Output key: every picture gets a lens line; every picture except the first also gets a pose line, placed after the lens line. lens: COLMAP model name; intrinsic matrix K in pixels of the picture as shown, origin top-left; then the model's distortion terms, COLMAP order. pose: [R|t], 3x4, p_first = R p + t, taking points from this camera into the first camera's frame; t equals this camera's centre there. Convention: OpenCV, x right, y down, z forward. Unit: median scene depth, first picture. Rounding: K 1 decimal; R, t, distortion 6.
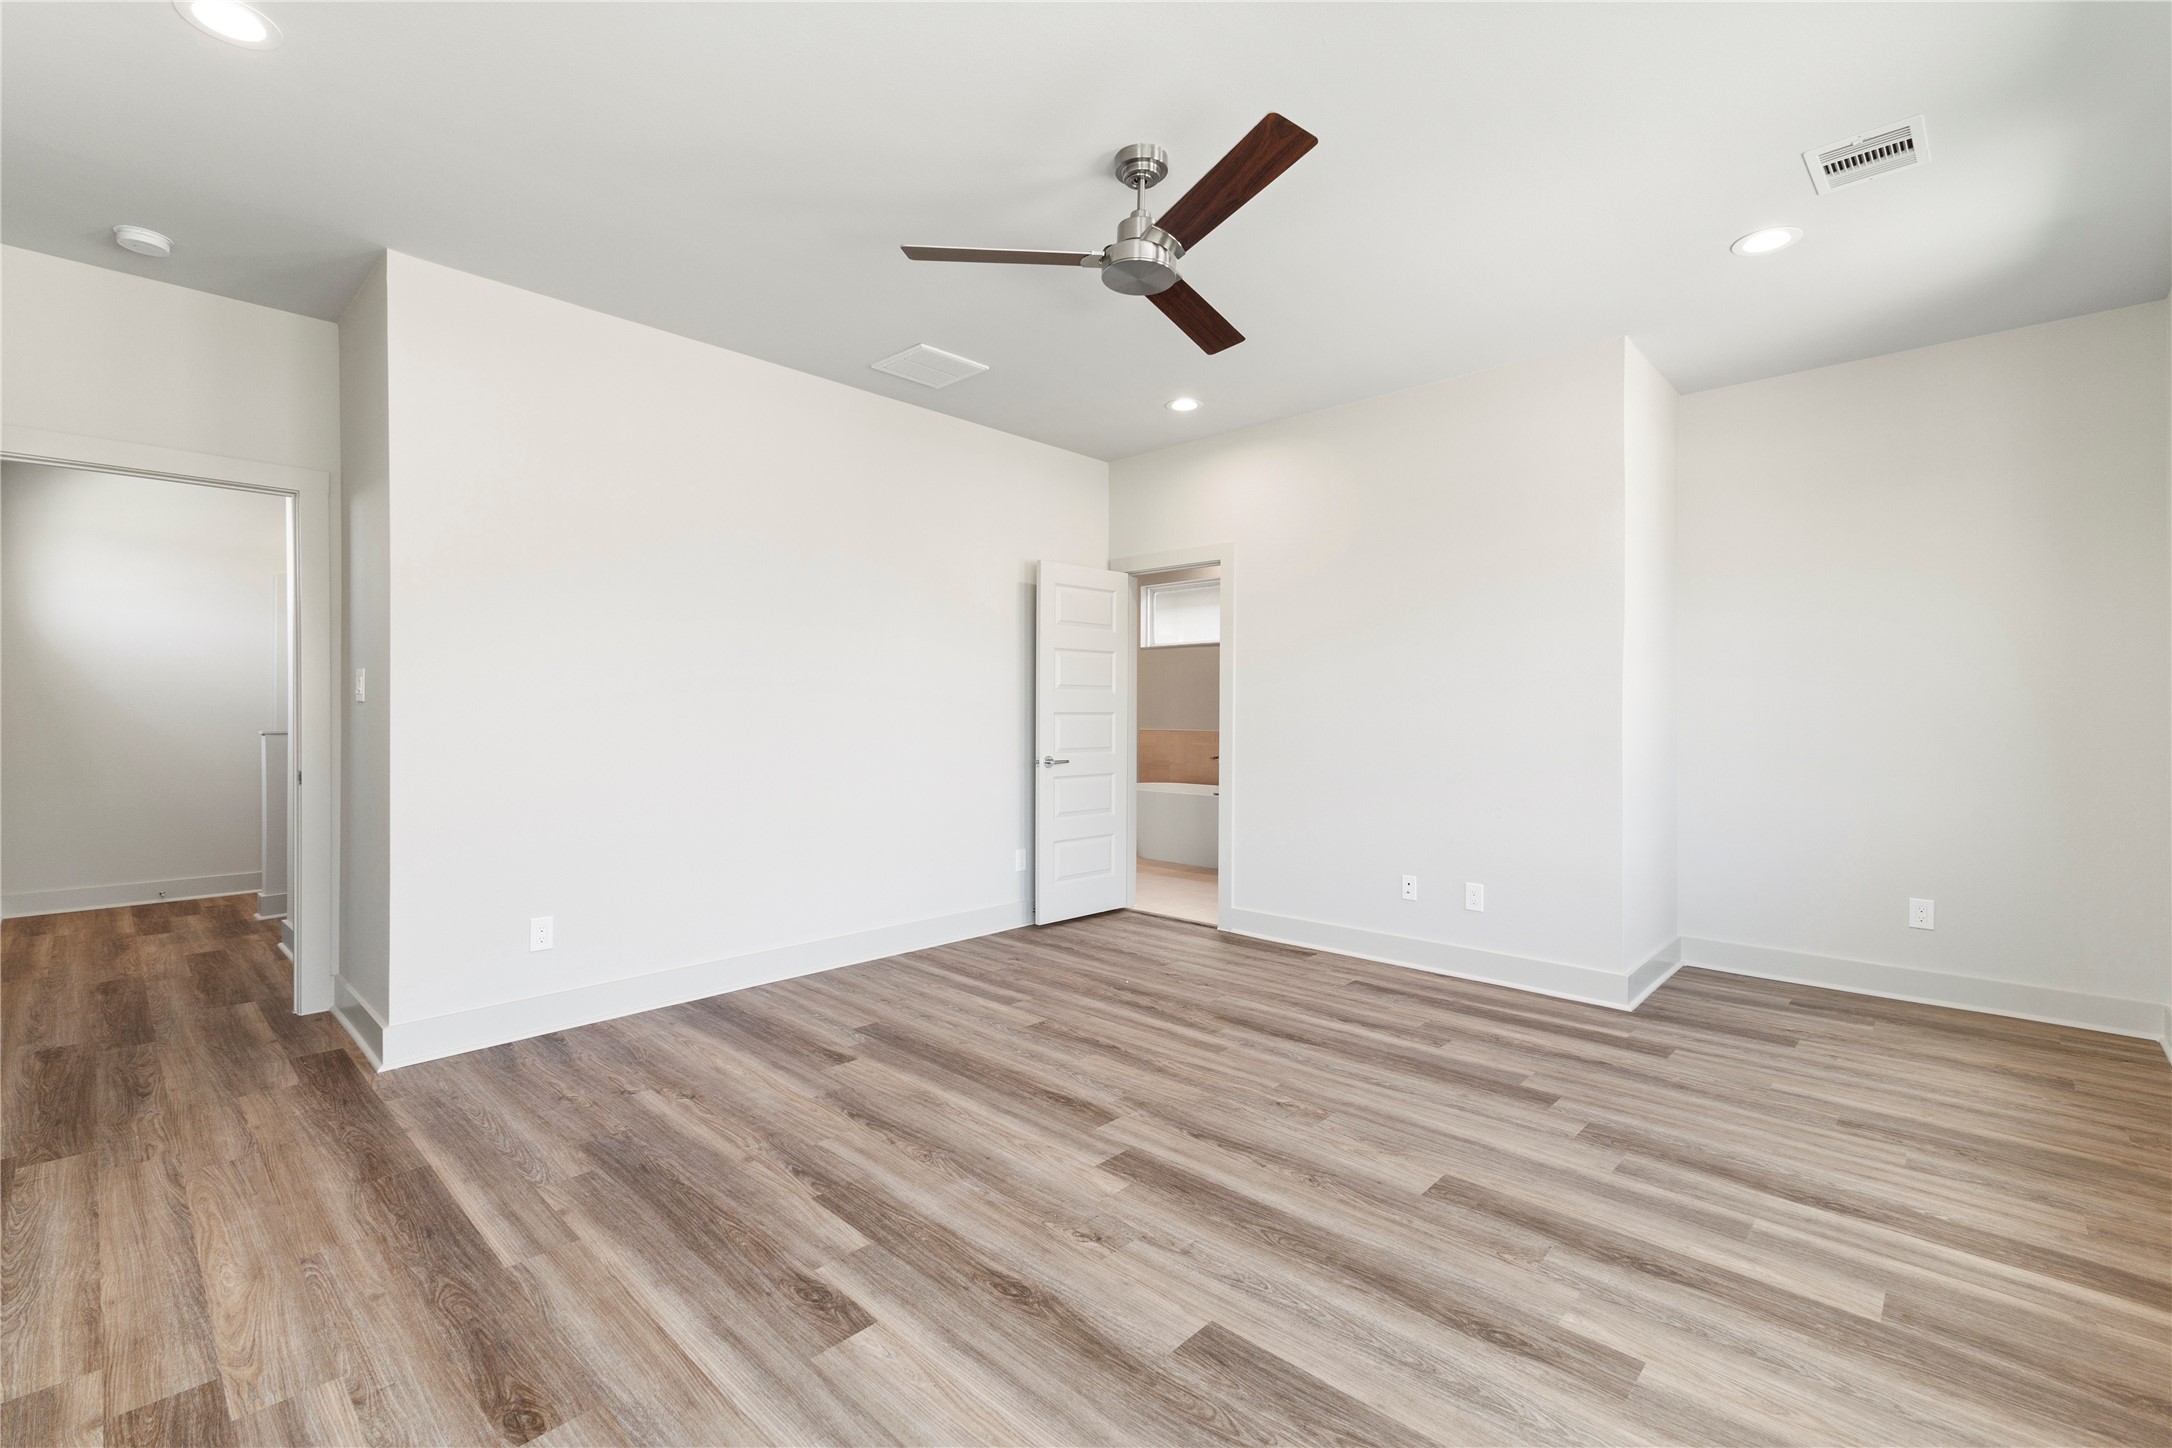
lens RADIAL K [[930.5, 0, 1092.0], [0, 930.5, 712.0], [0, 0, 1]] dist [0.015365, -0.000245]
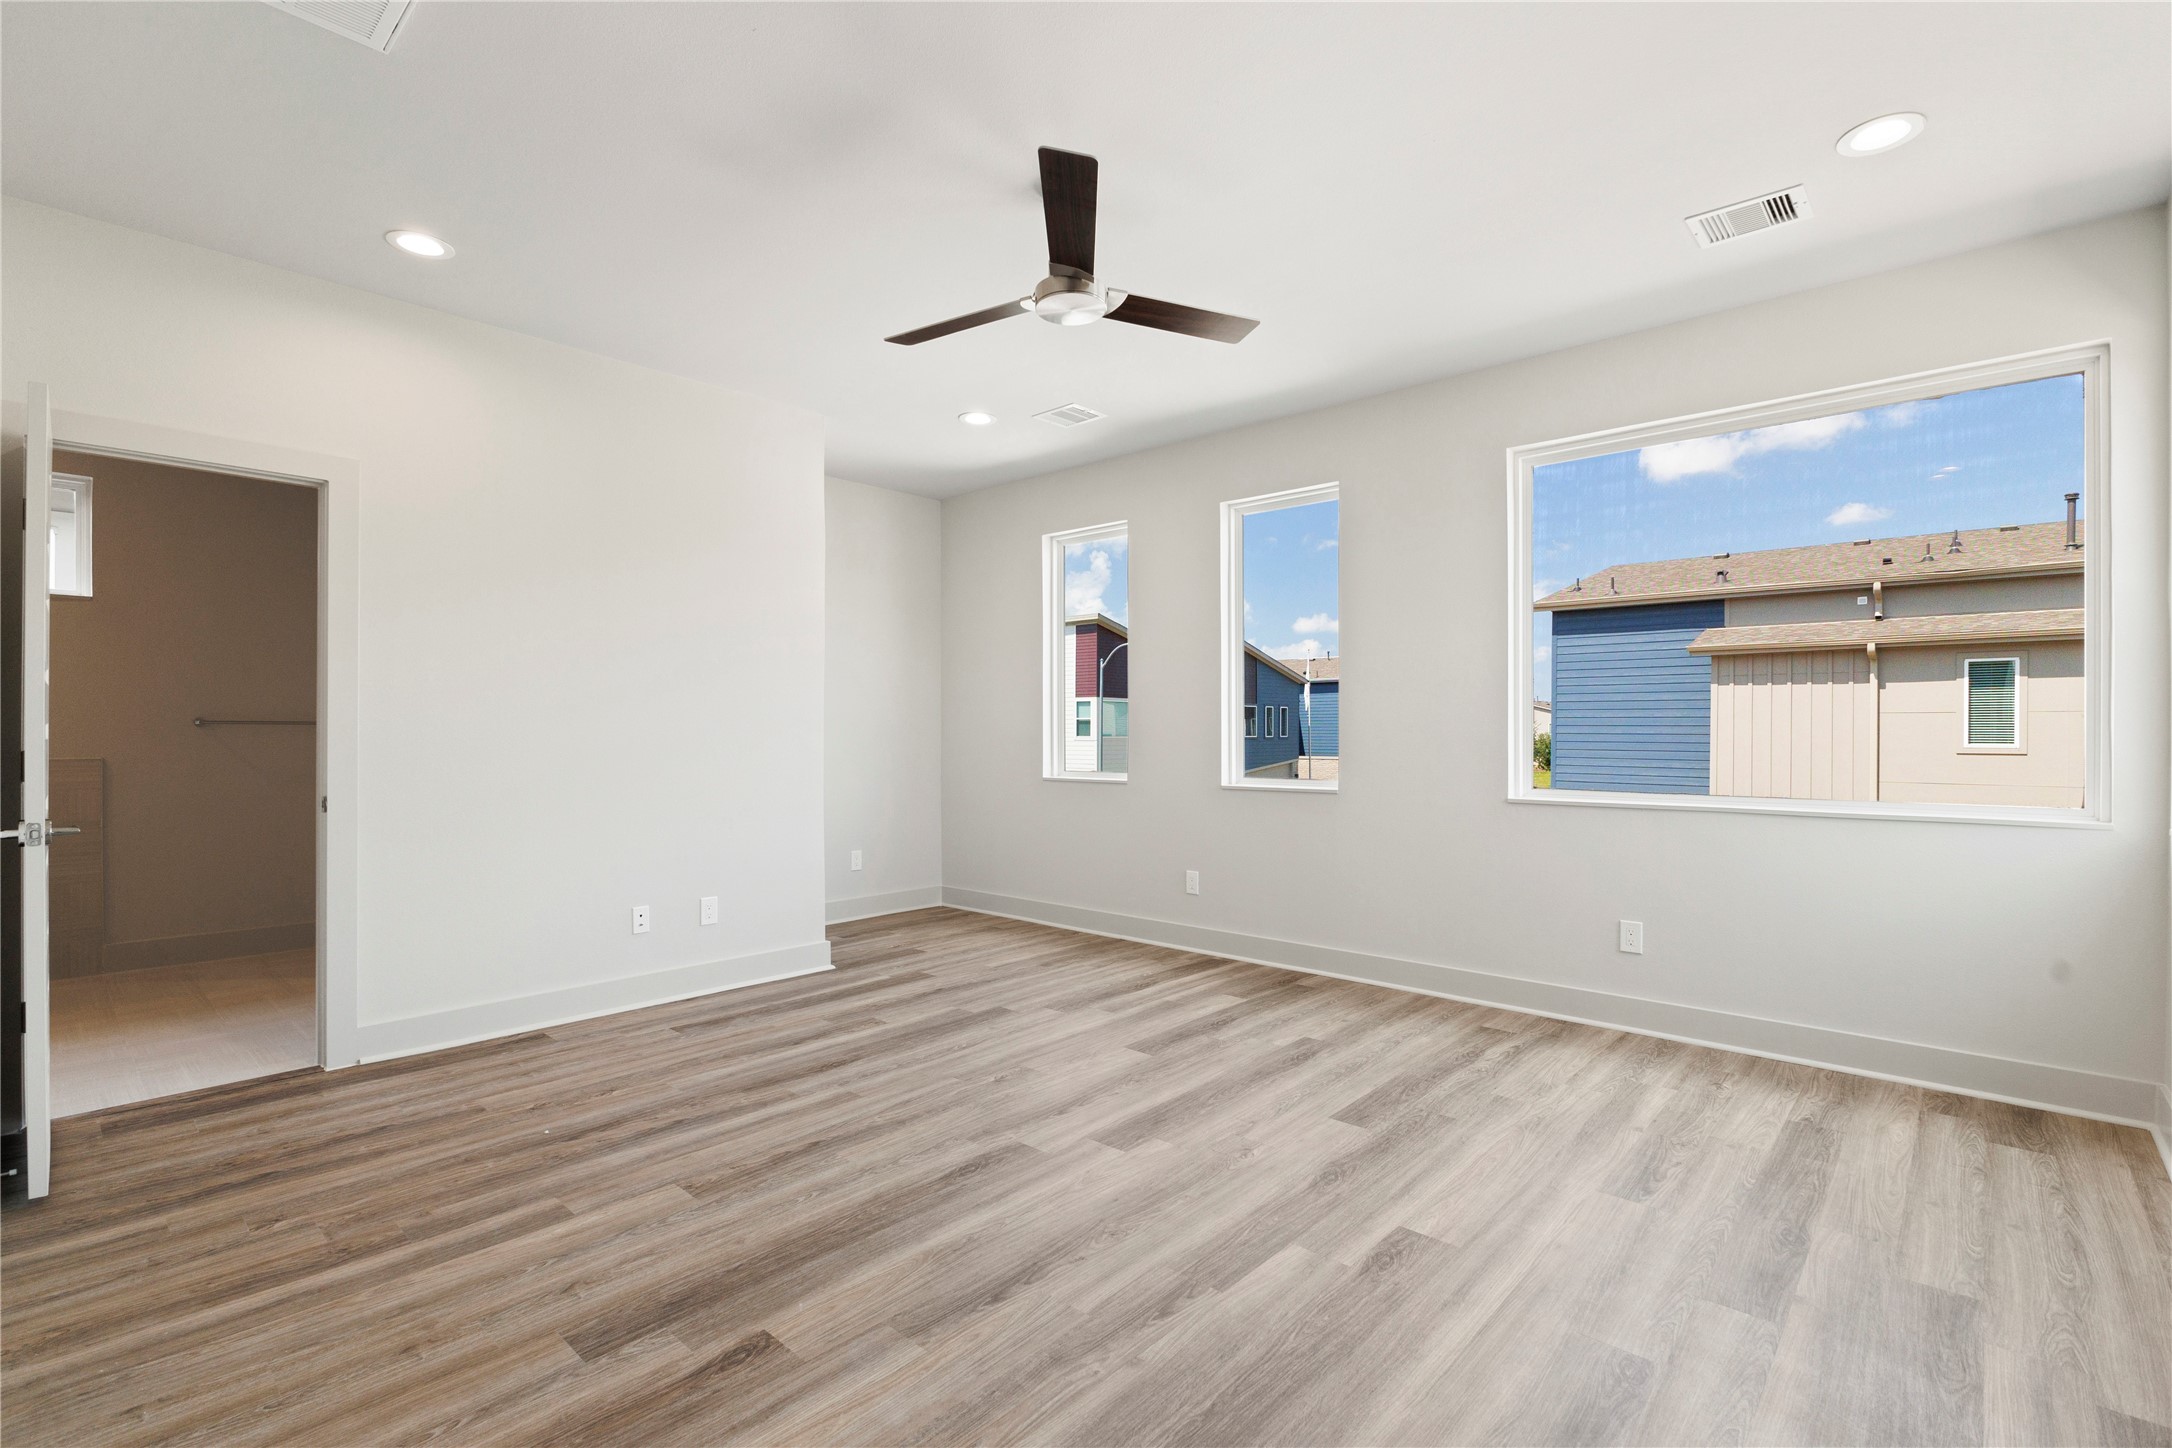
lens RADIAL K [[978.0, 0, 1093.3], [0, 978.0, 737.9], [0, 0, 1]] dist [0.004722, -0.000806]
pose [[-0.018815, -0.007486, 0.999795, -0.809859], [-0.007288, 0.999946, 0.007350, 0.004803], [-0.999796, -0.007148, -0.018869, 0.775384]]
